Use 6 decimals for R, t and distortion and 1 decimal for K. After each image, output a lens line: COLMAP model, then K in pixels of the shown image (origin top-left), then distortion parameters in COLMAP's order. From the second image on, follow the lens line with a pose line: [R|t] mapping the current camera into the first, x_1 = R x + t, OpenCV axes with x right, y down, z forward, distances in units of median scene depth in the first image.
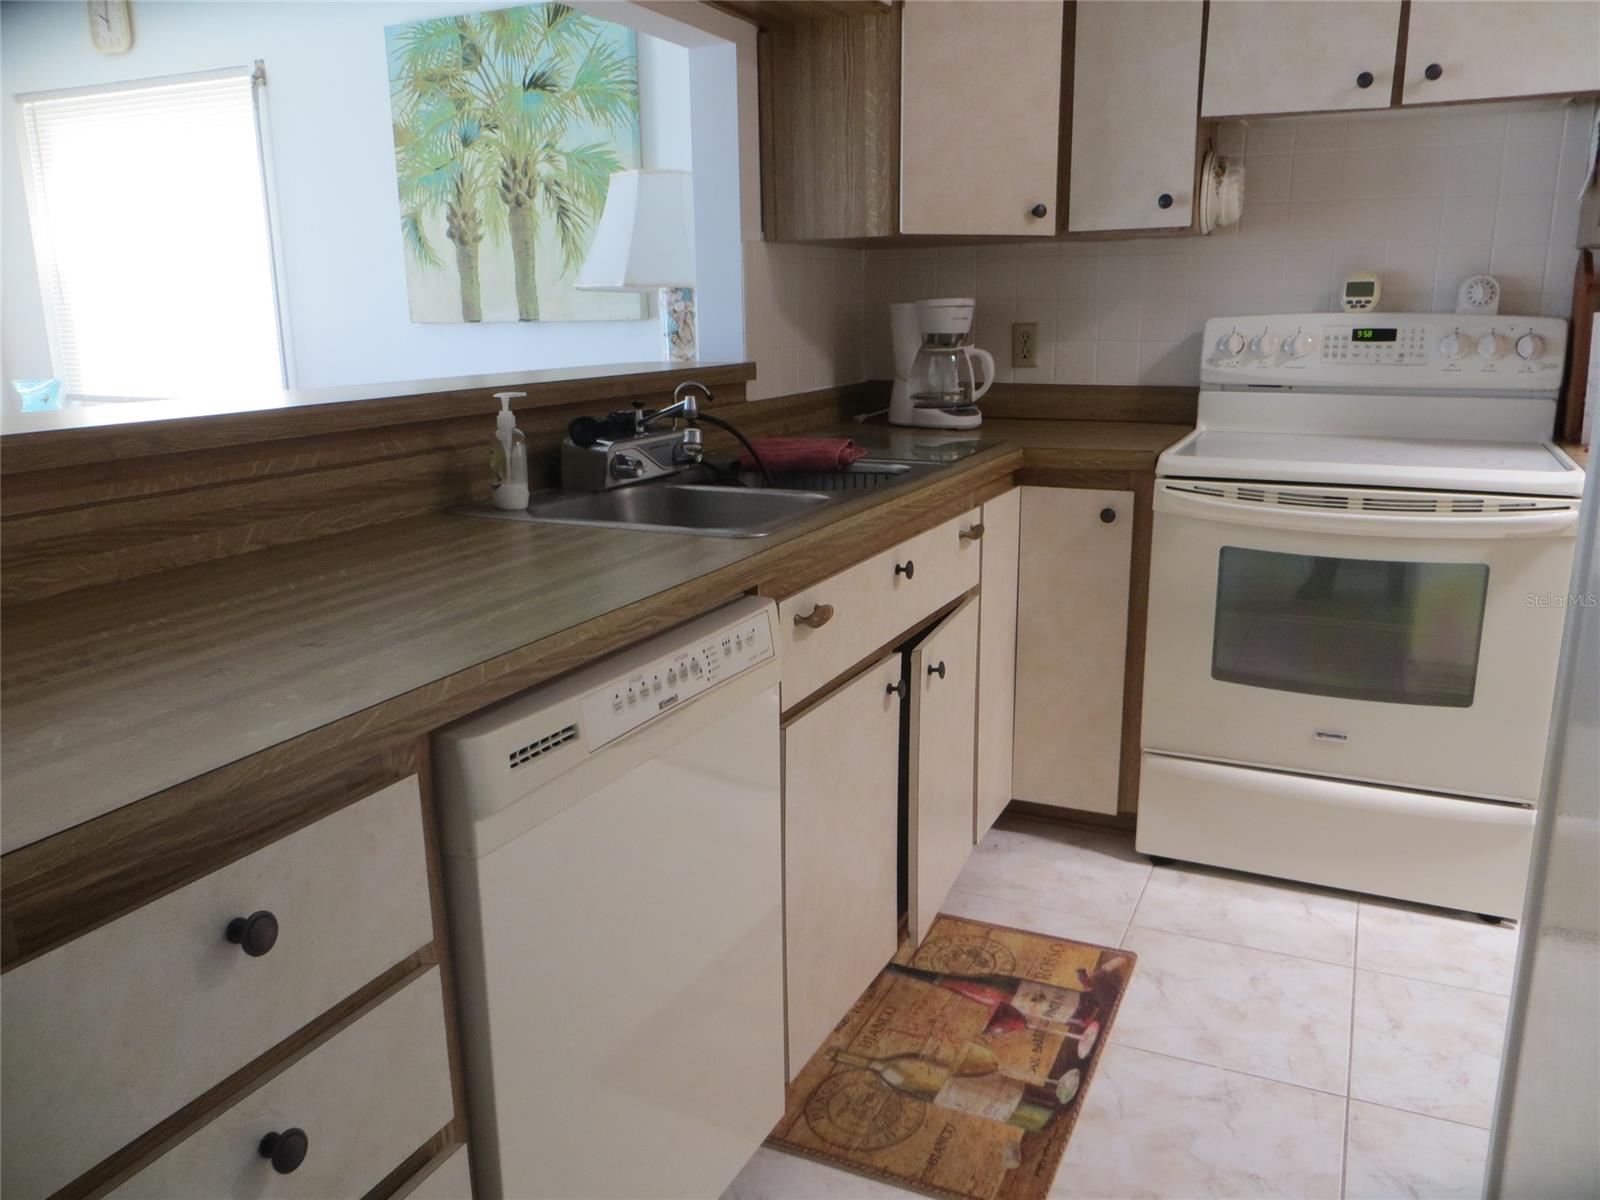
lens RADIAL K [[1197.9, 0, 789.7], [0, 1197.9, 587.4], [0, 0, 1]] dist [-0.003174, -0.006031]
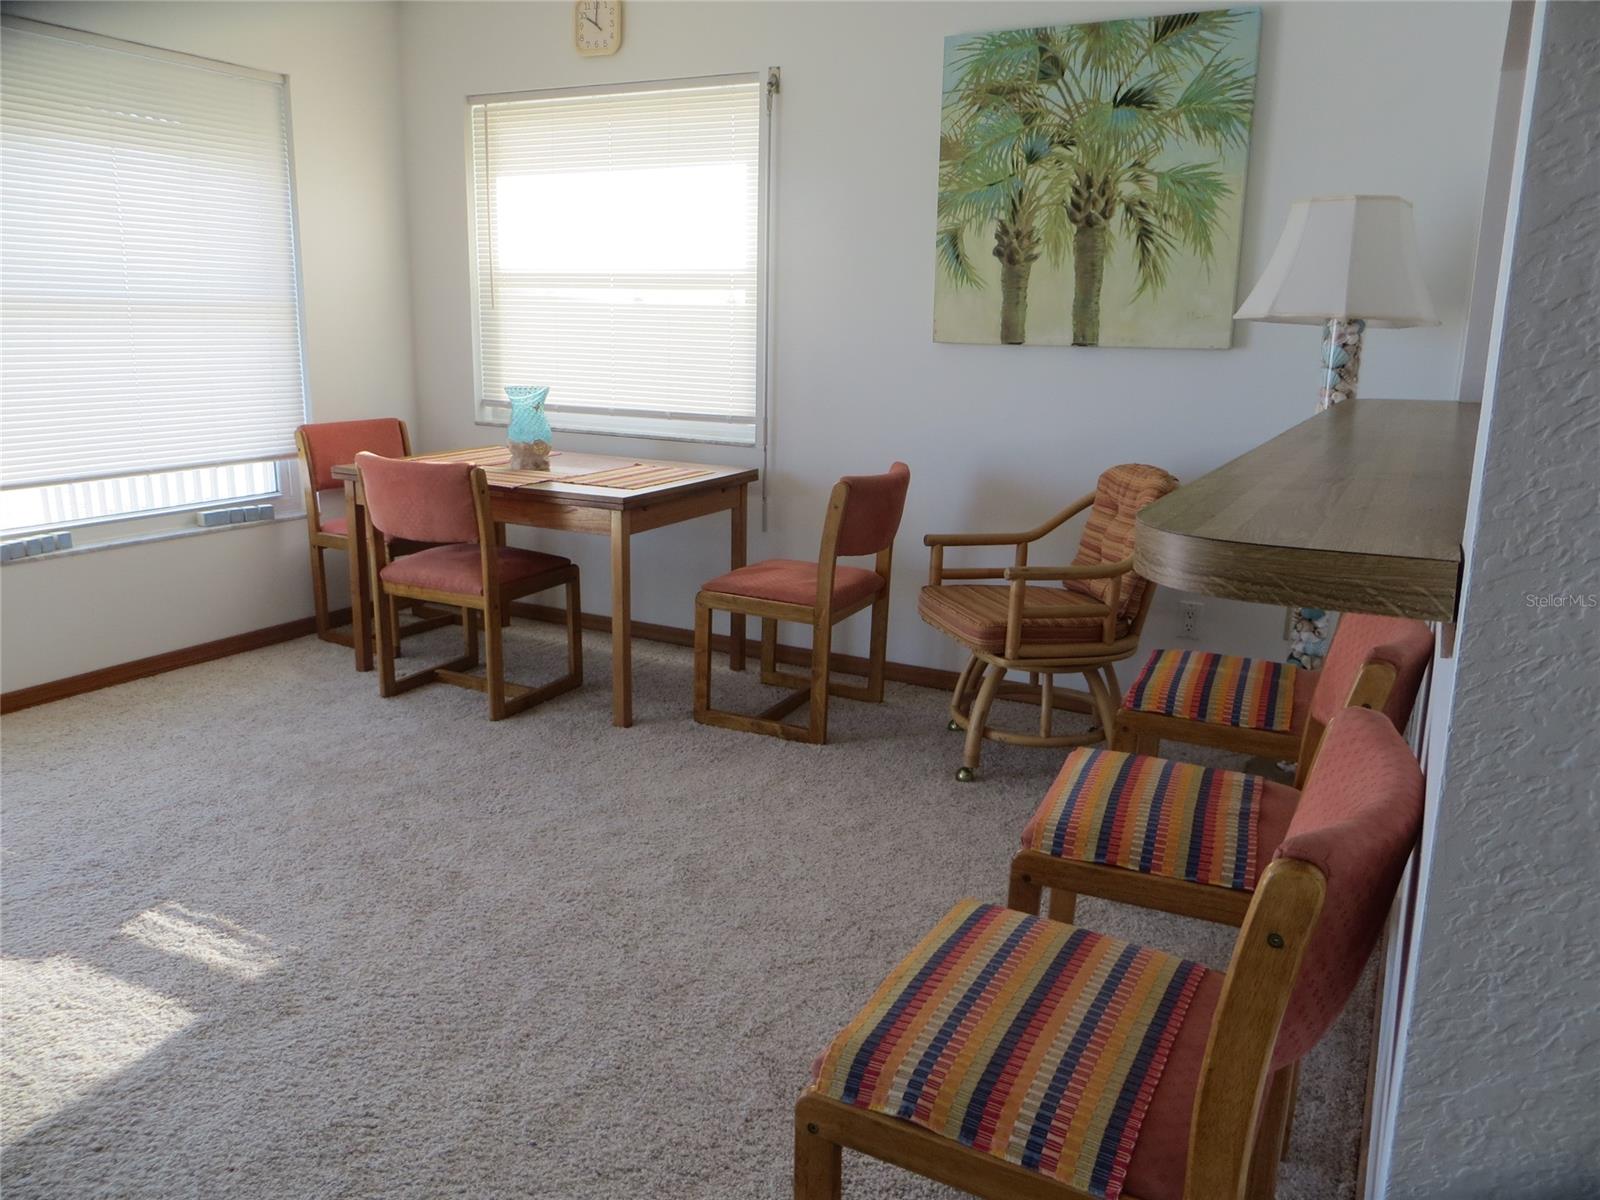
lens RADIAL K [[1197.9, 0, 803.0], [0, 1197.9, 593.9], [0, 0, 1]] dist [-0.003174, -0.006031]
pose [[0.998414, 0.041822, -0.037701, -0.411181], [-0.042077, 0.999096, -0.006017, -0.007714], [0.037415, 0.007594, 0.999271, 0.032043]]
